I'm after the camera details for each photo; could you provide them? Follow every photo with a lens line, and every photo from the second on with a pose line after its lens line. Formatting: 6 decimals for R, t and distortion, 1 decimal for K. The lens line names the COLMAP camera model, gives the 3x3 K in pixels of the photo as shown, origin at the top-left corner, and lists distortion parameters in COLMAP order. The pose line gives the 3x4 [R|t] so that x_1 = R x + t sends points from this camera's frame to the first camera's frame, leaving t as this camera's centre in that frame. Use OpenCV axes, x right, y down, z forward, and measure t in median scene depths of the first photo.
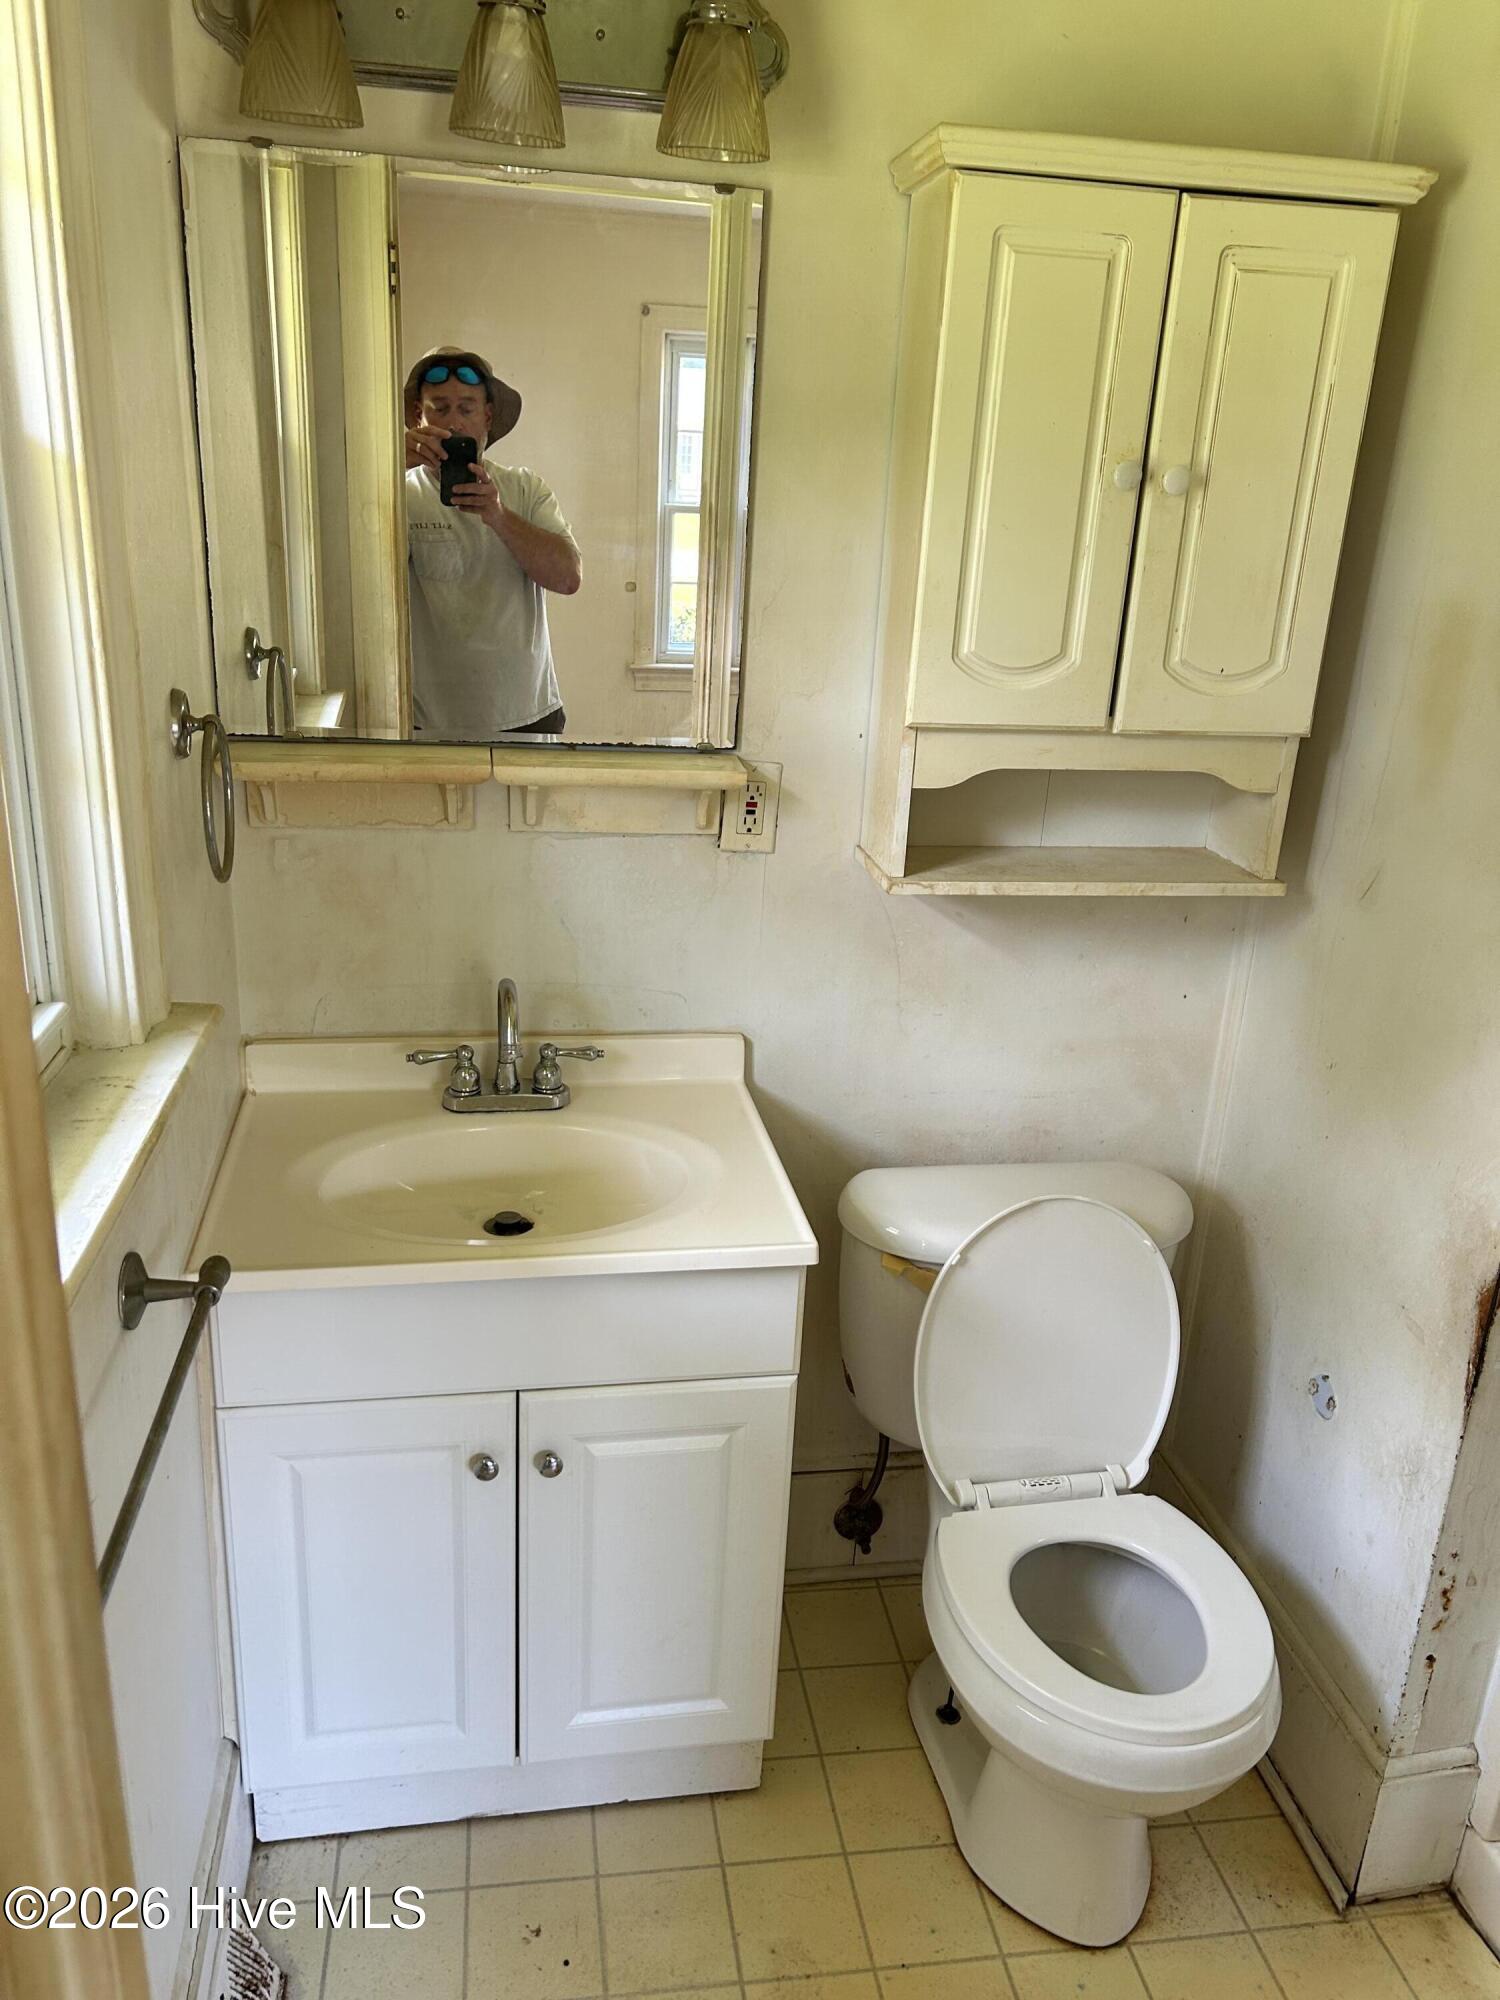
lens RADIAL K [[1504.1, 0, 749.7], [0, 1504.1, 1002.1], [0, 0, 1]] dist [0.040634, -0.050385]
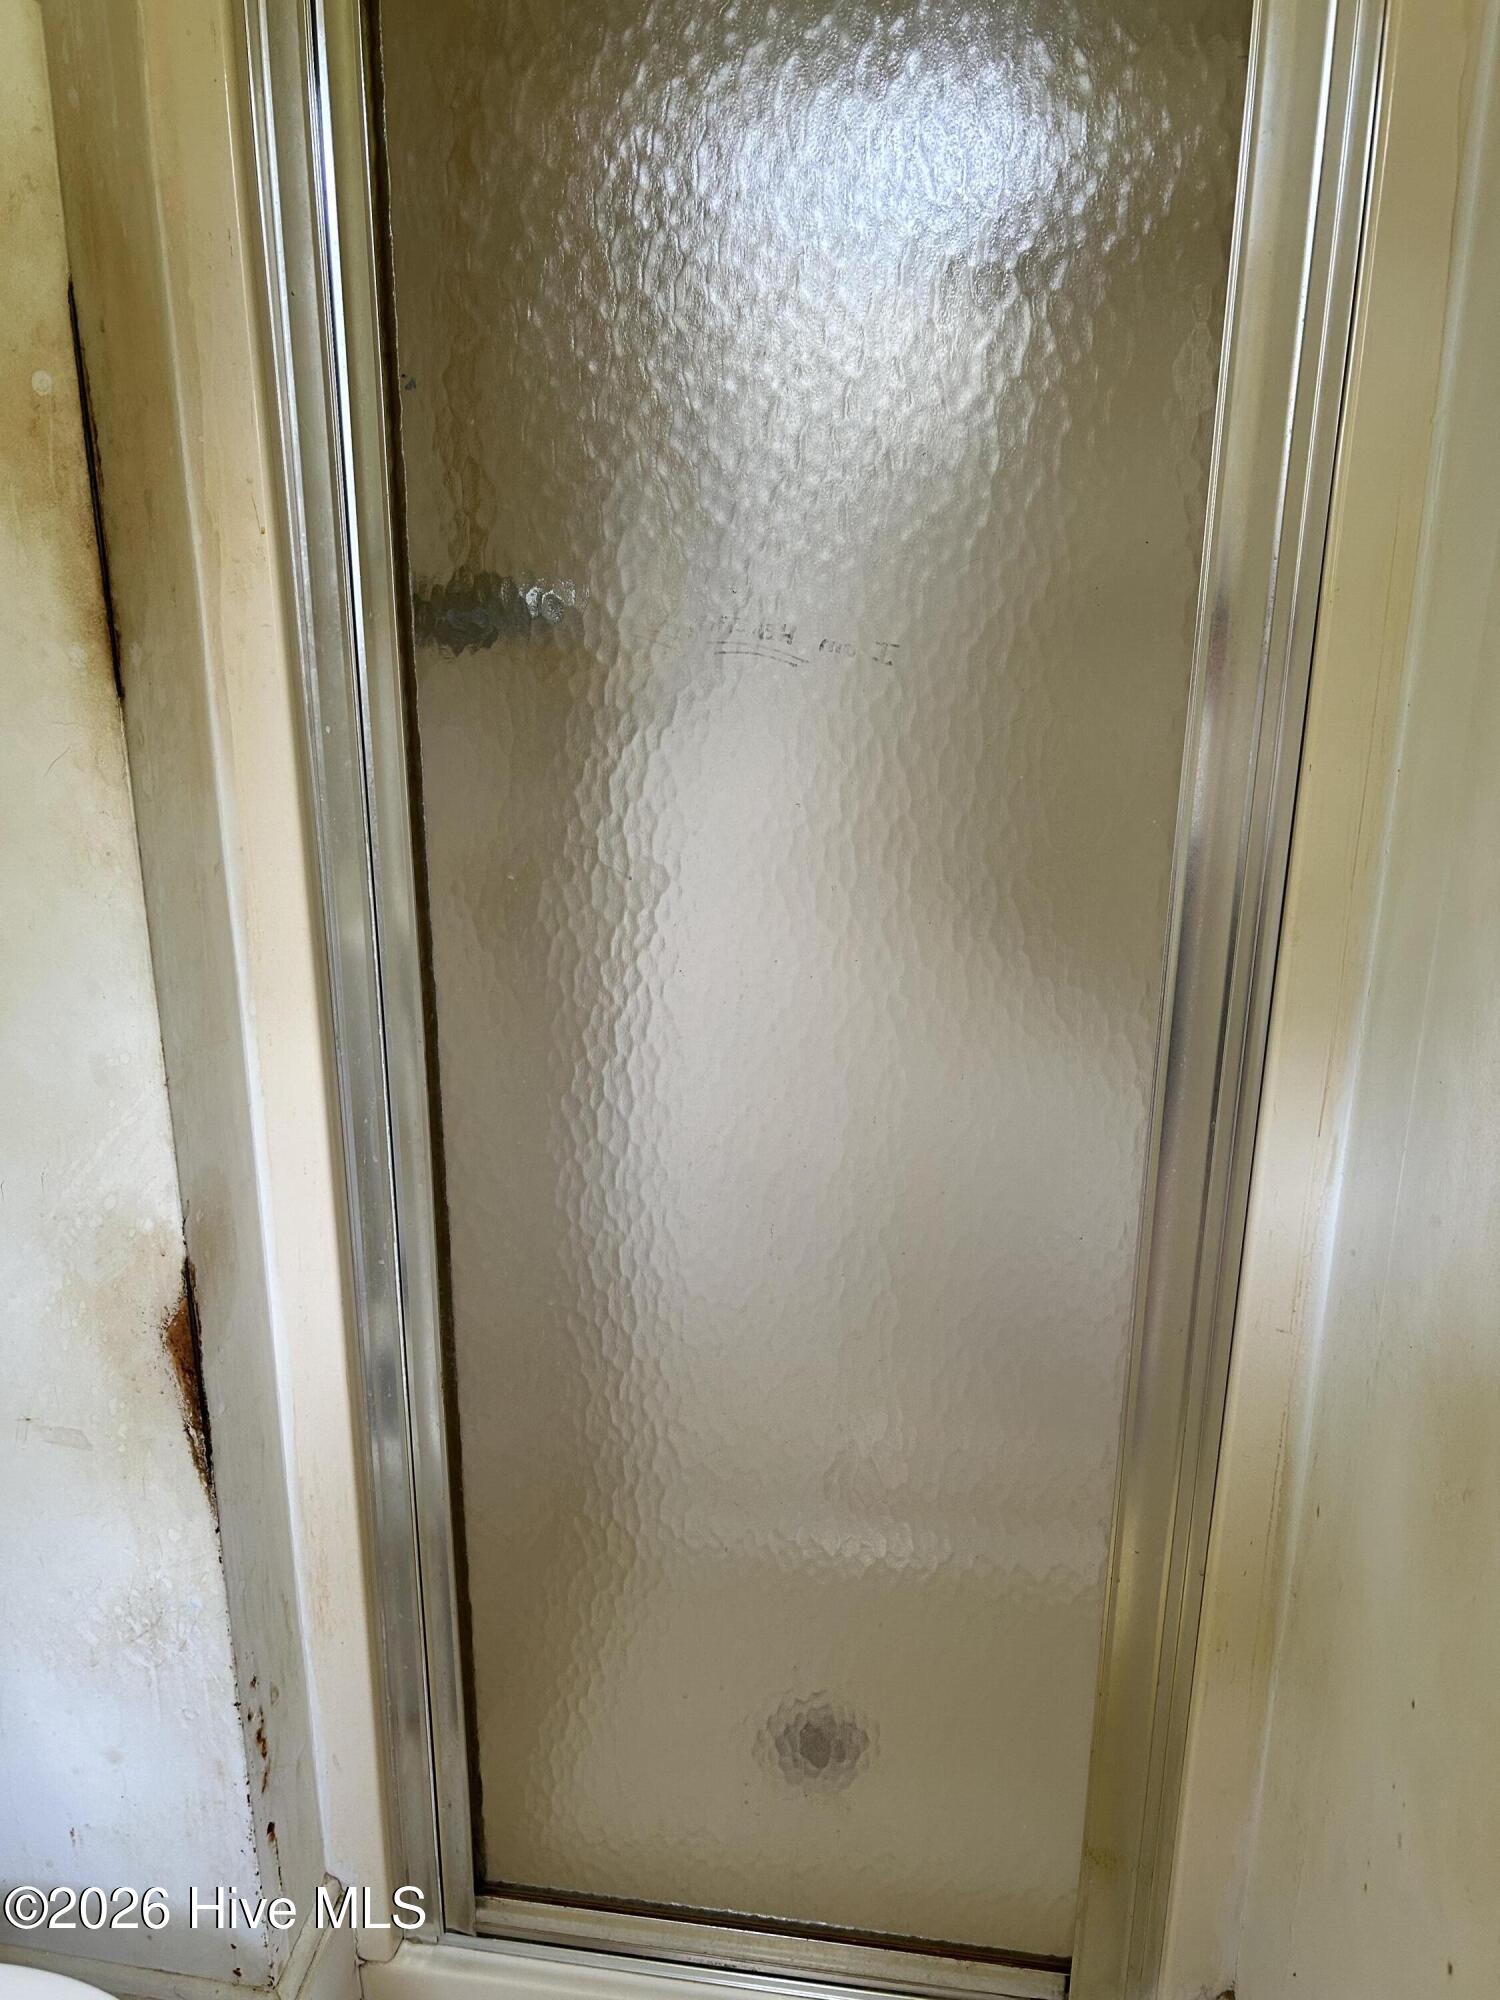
lens RADIAL K [[1504.1, 0, 751.2], [0, 1504.1, 1011.2], [0, 0, 1]] dist [0.040634, -0.050385]
pose [[0.313771, -0.324350, 0.892381, 0.015345], [0.316809, 0.921749, 0.223631, -0.002702], [-0.895086, 0.212545, 0.391975, 0.464730]]
